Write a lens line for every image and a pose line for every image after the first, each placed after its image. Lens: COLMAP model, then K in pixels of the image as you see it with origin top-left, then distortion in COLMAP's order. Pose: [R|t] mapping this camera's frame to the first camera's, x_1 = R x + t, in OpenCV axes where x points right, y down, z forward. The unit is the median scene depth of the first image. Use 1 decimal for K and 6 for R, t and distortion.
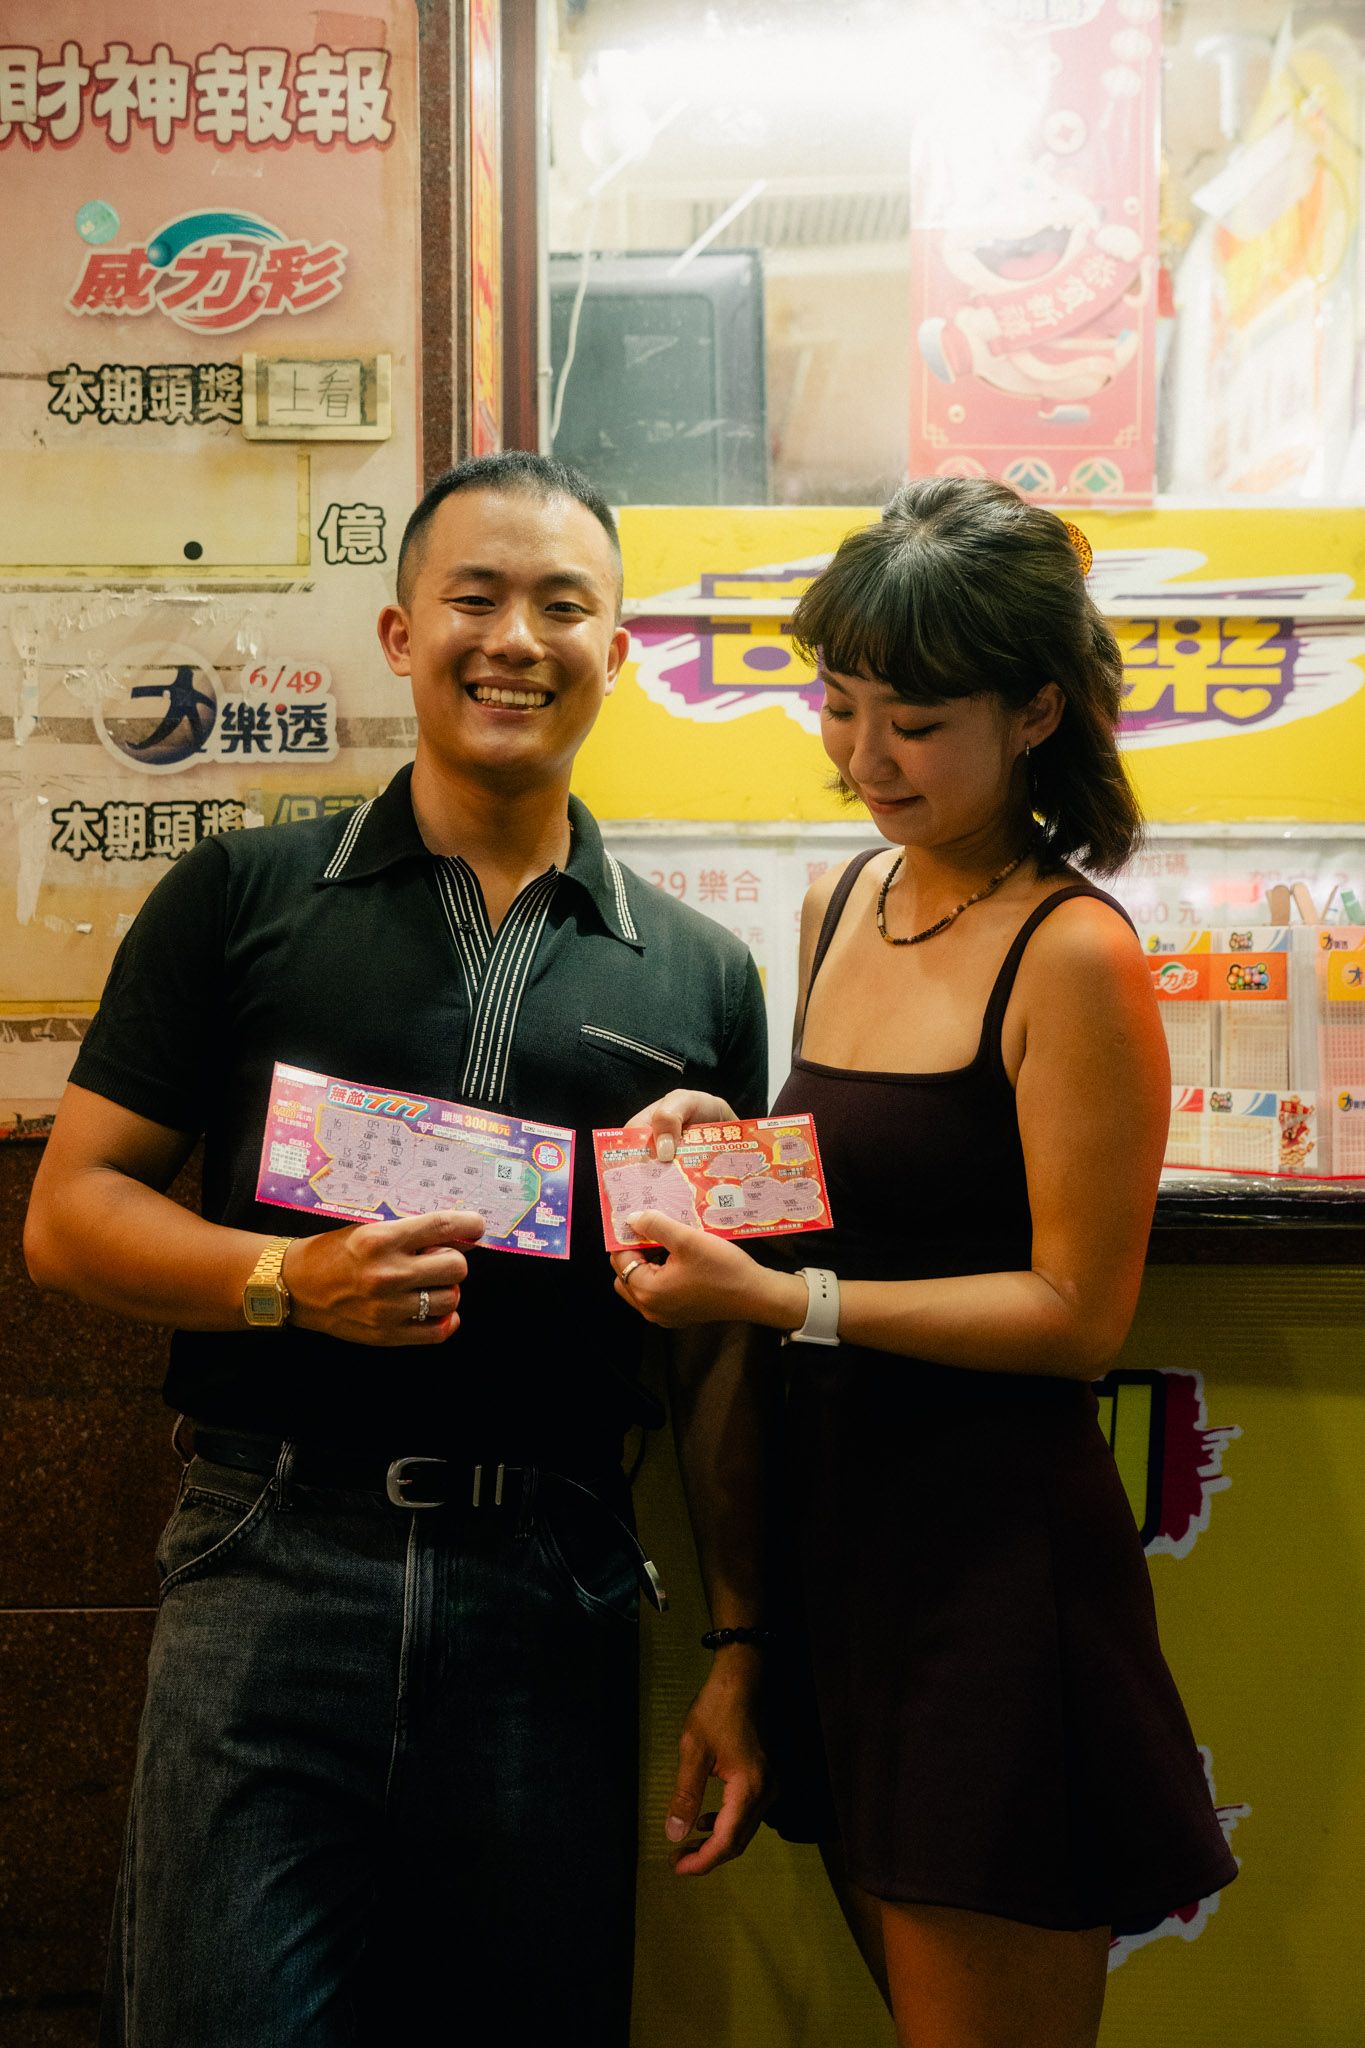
lens RADIAL K [[3369.7, 0, 669.5], [0, 3369.7, 1022.5], [0, 0, 1]] dist [0.157862, 0.000000]
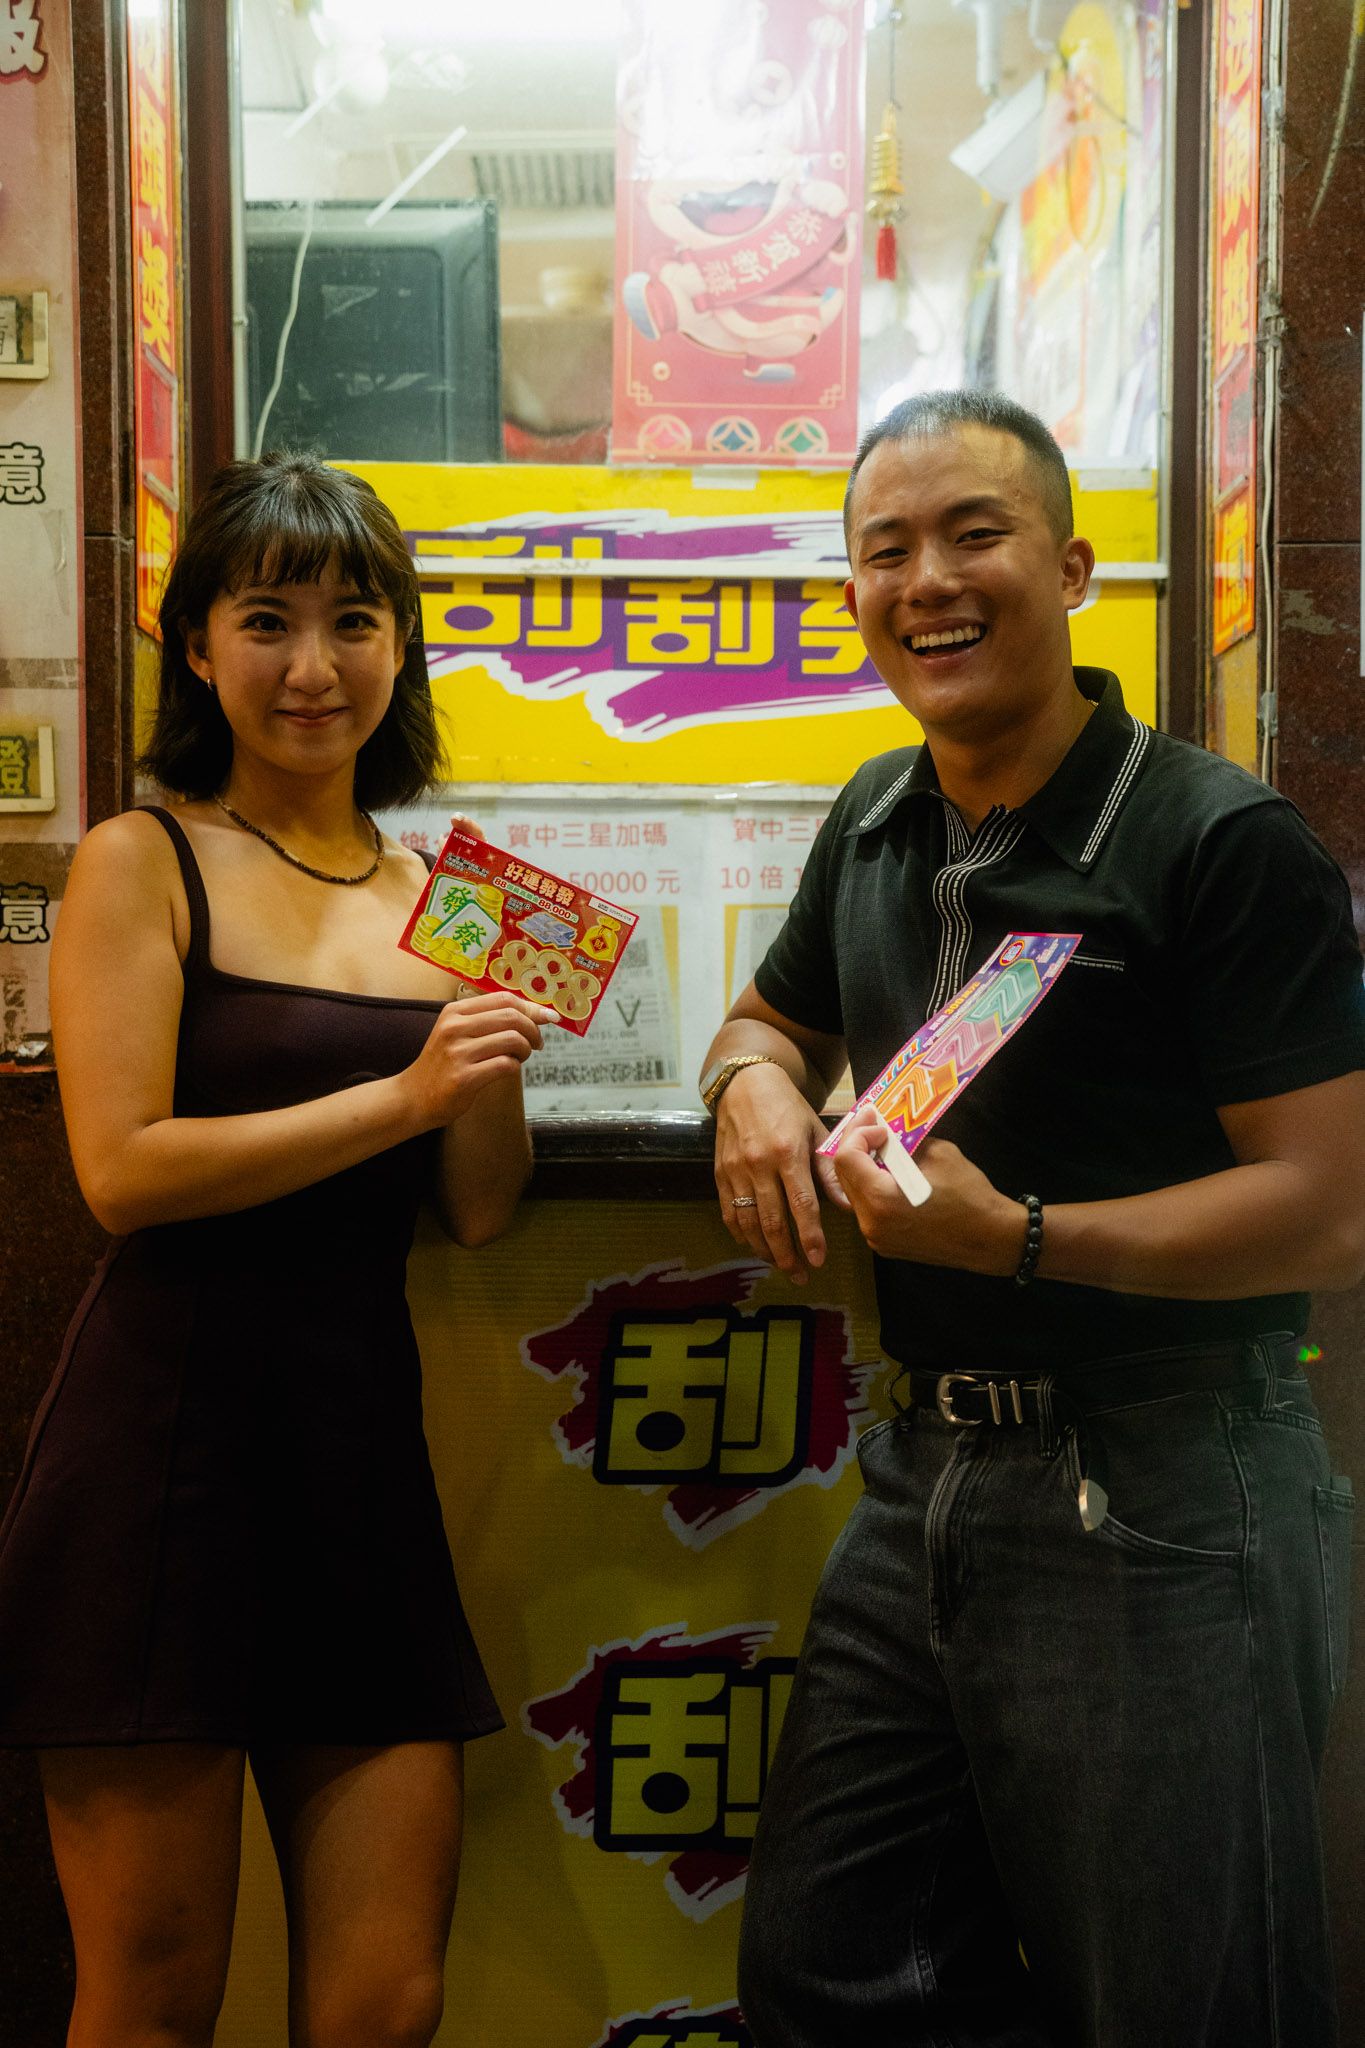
lens RADIAL K [[3828.3, 0, 688.0], [0, 3828.3, 1029.2], [0, 0, 1]] dist [0.414003, 0.000000]
pose [[0.999568, 0.002175, 0.029300, 0.060335], [-0.001618, 0.999818, -0.019008, 0.033856], [-0.029336, 0.018952, 0.999390, -0.125441]]
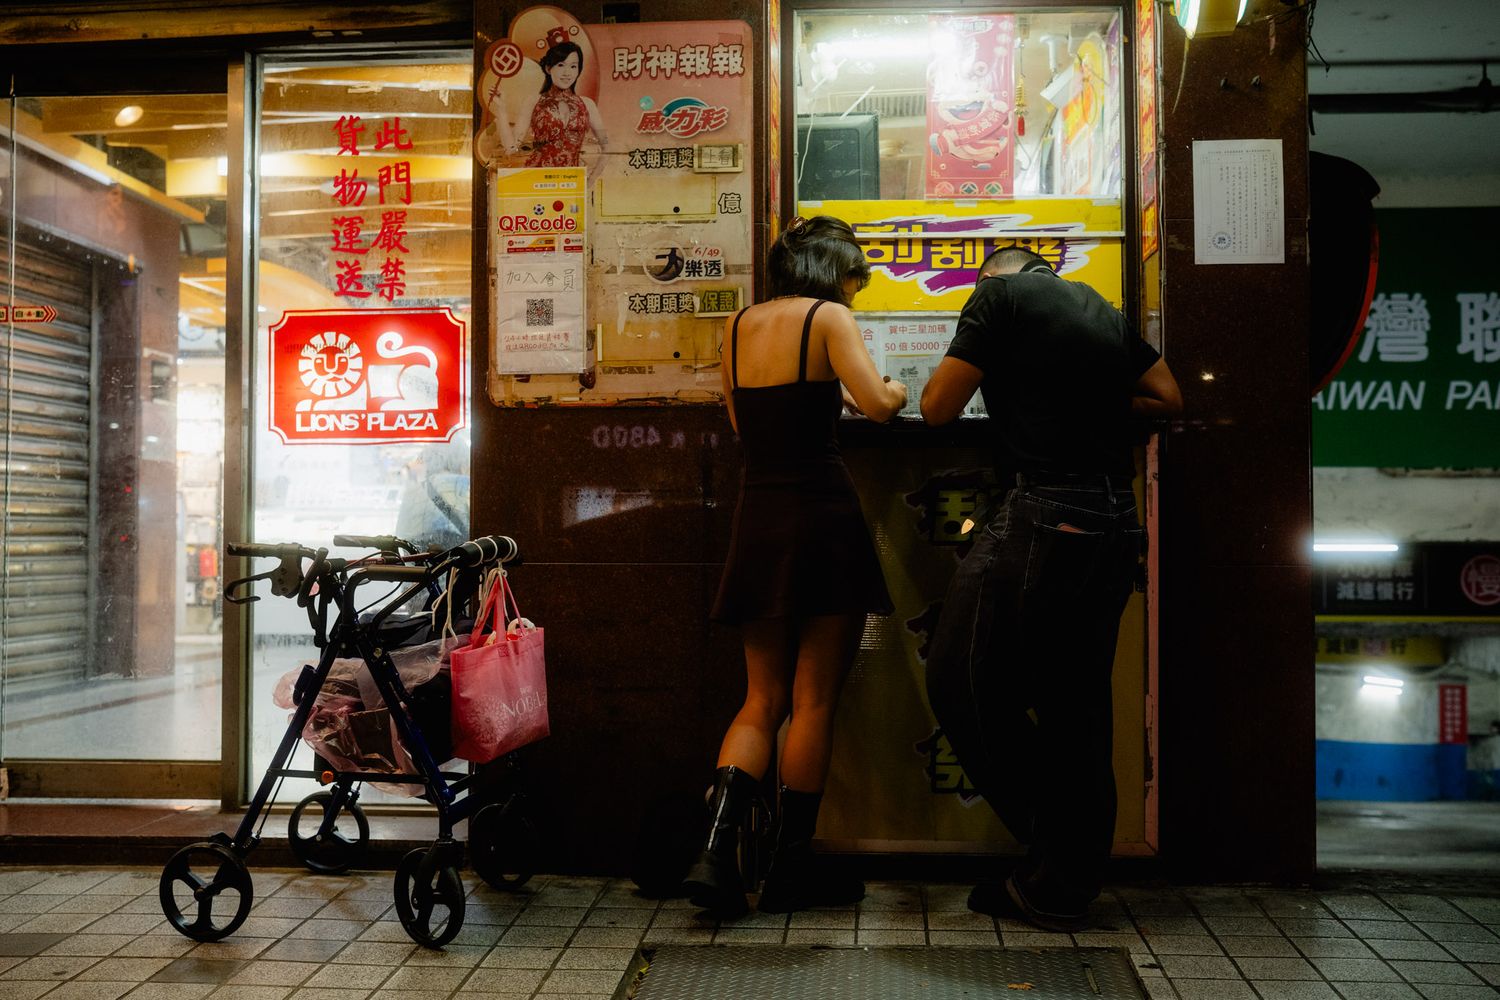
lens RADIAL K [[1603.4, 0, 744.7], [0, 1603.4, 455.2], [0, 0, 1]] dist [-0.060334, 0.000000]
pose [[0.997297, -0.001178, -0.073466, 0.018252], [-0.000583, 0.999713, -0.023933, 0.090775], [0.073474, 0.023911, 0.997010, -0.323252]]
